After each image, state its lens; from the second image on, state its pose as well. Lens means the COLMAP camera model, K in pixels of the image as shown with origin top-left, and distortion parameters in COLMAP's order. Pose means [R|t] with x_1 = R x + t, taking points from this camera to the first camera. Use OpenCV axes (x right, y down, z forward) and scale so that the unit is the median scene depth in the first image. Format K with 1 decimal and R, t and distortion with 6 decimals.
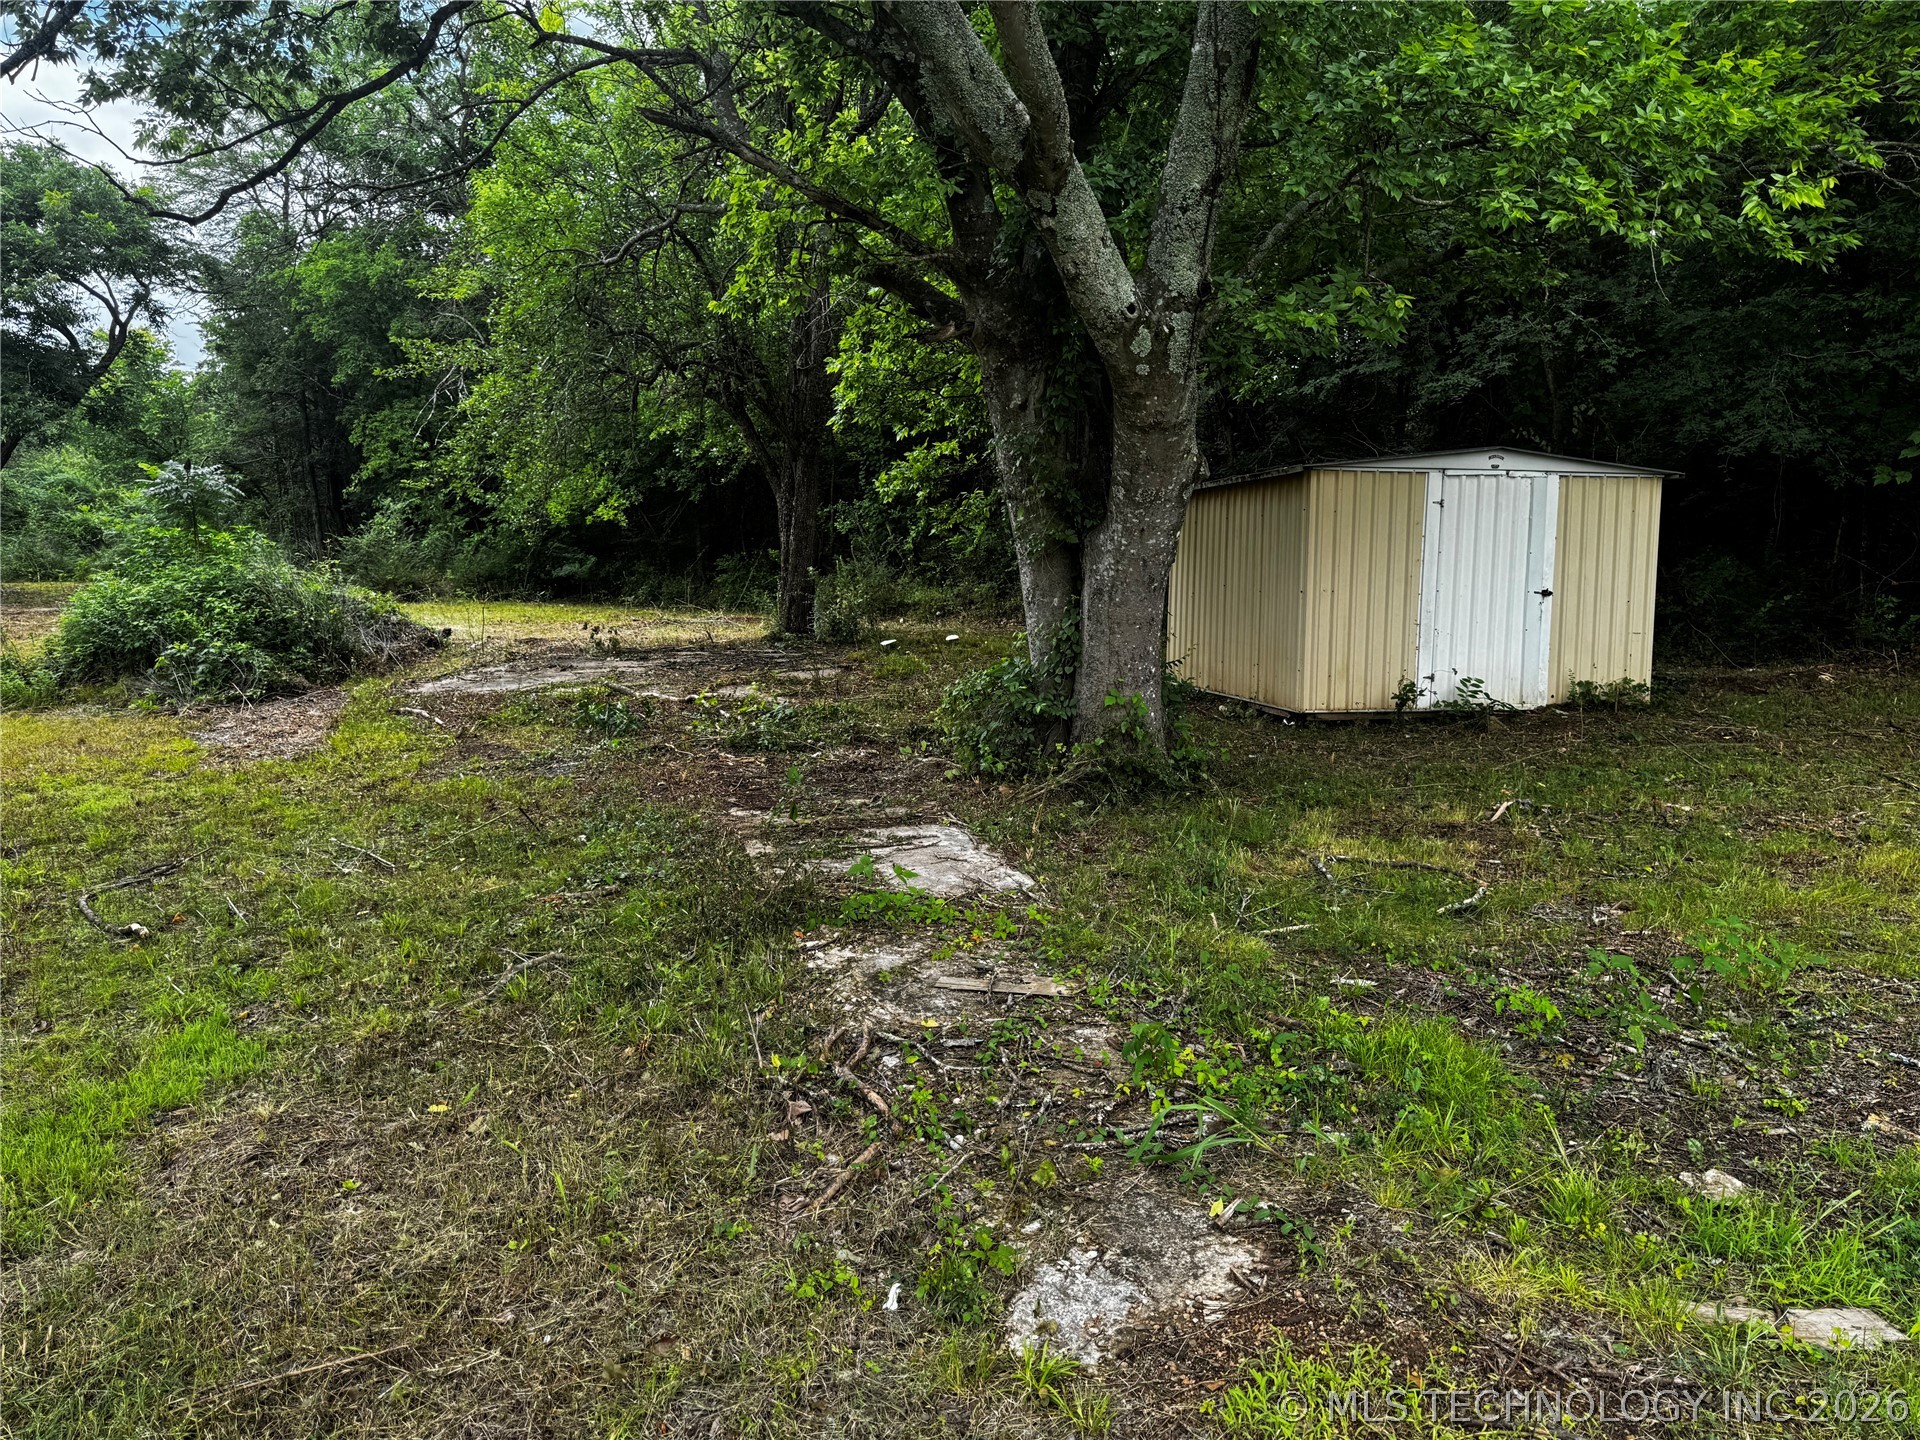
lens RADIAL K [[1342.0, 0, 960.0], [0, 1342.0, 720.0], [0, 0, 1]] dist [0.005387, -0.000966]
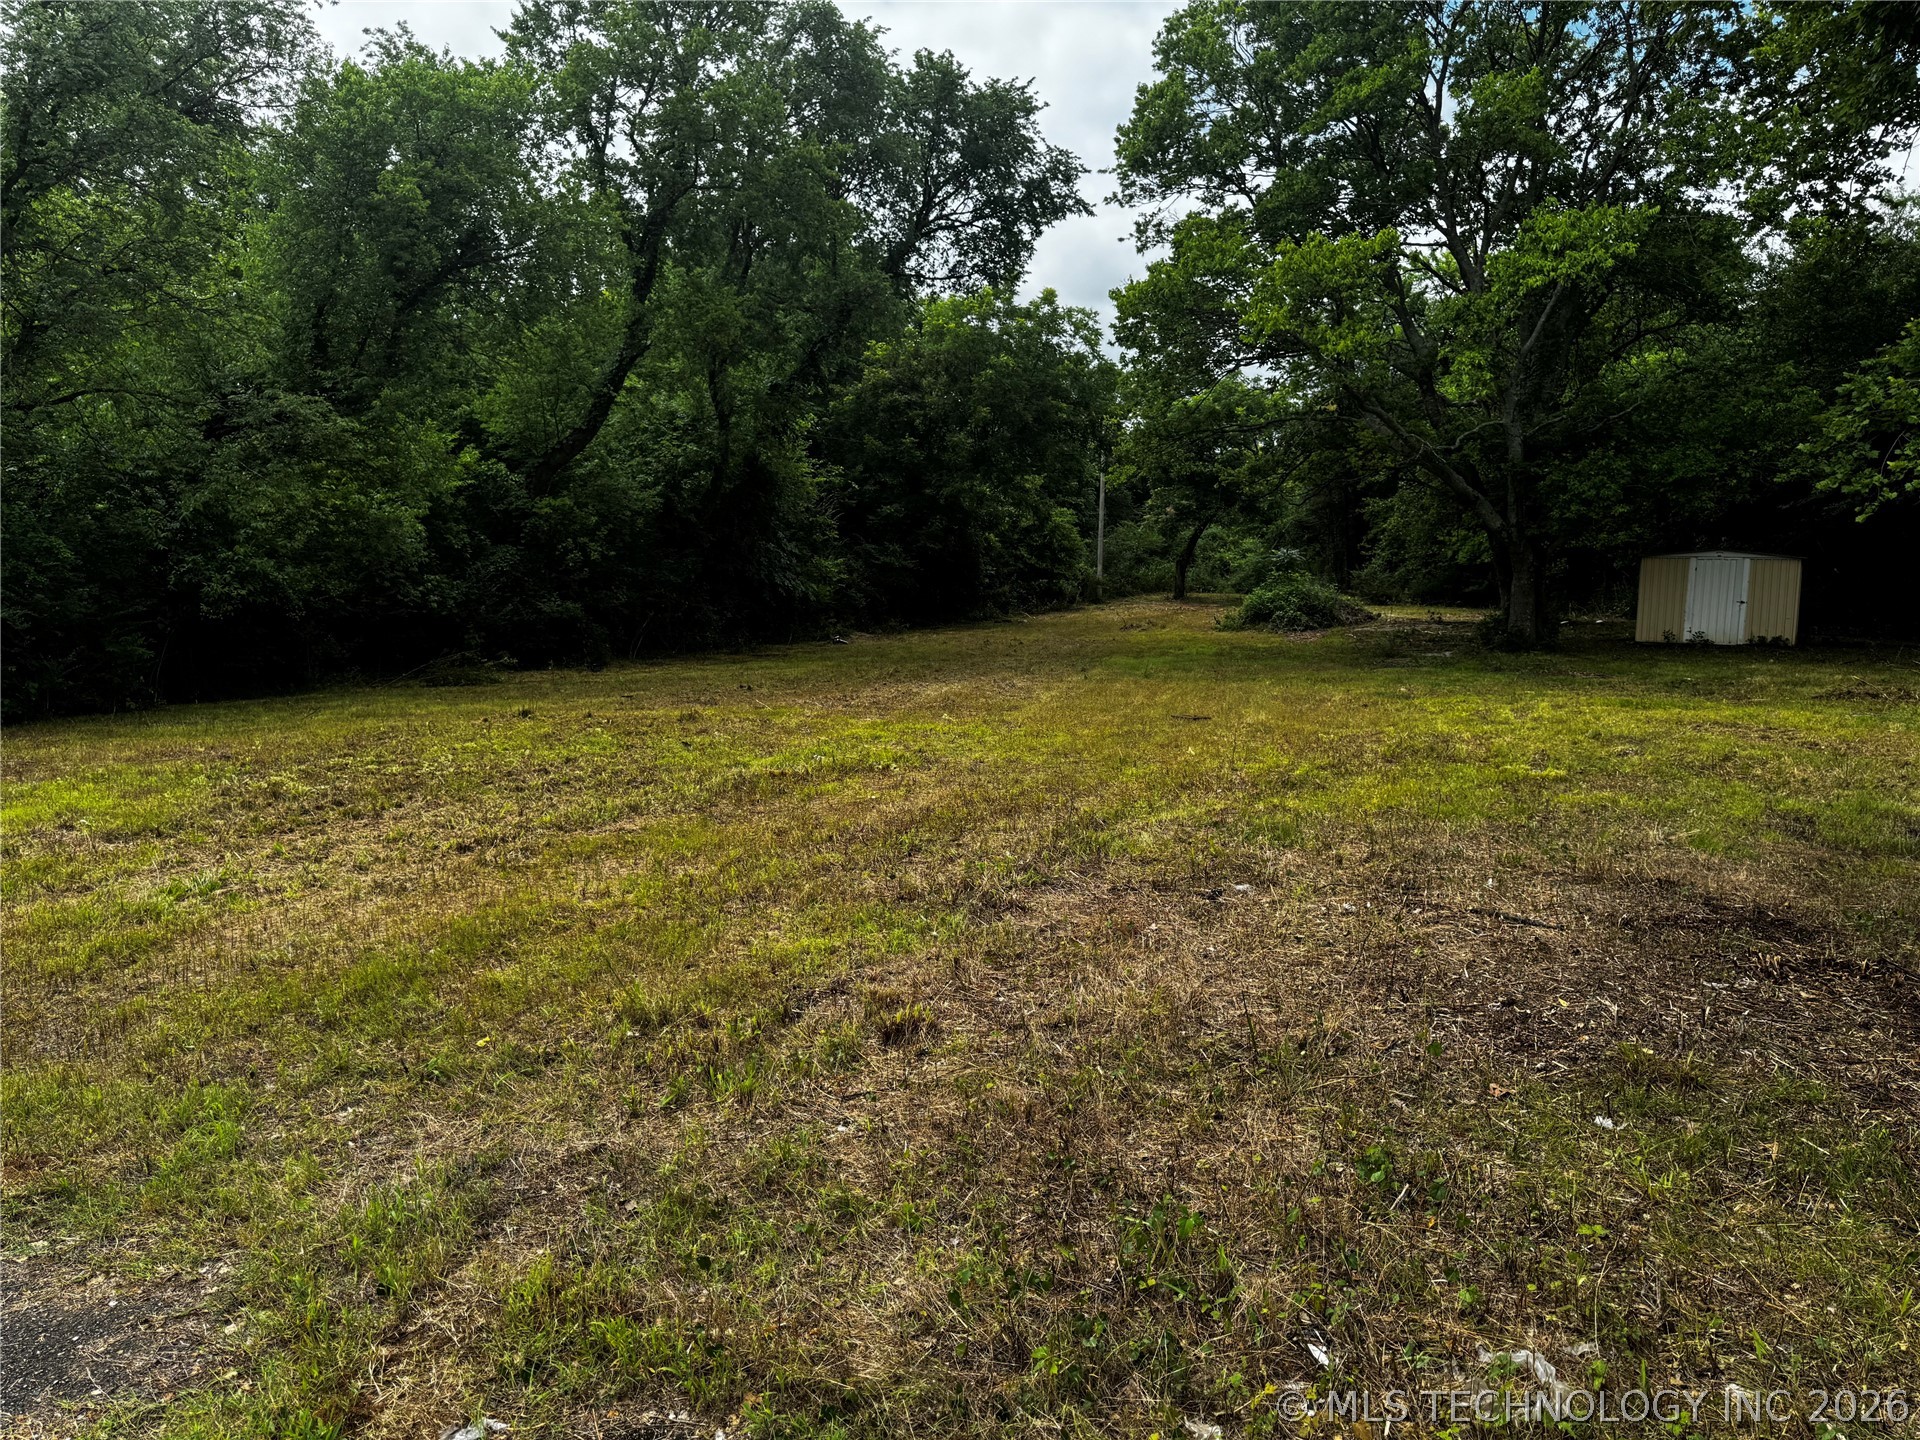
lens RADIAL K [[1342.0, 0, 960.0], [0, 1342.0, 720.0], [0, 0, 1]] dist [0.005387, -0.000966]
pose [[0.740089, 0.080455, -0.667679, 0.919304], [-0.090786, 0.995682, 0.019347, 0.193088], [0.666353, 0.046297, 0.744197, -1.709984]]
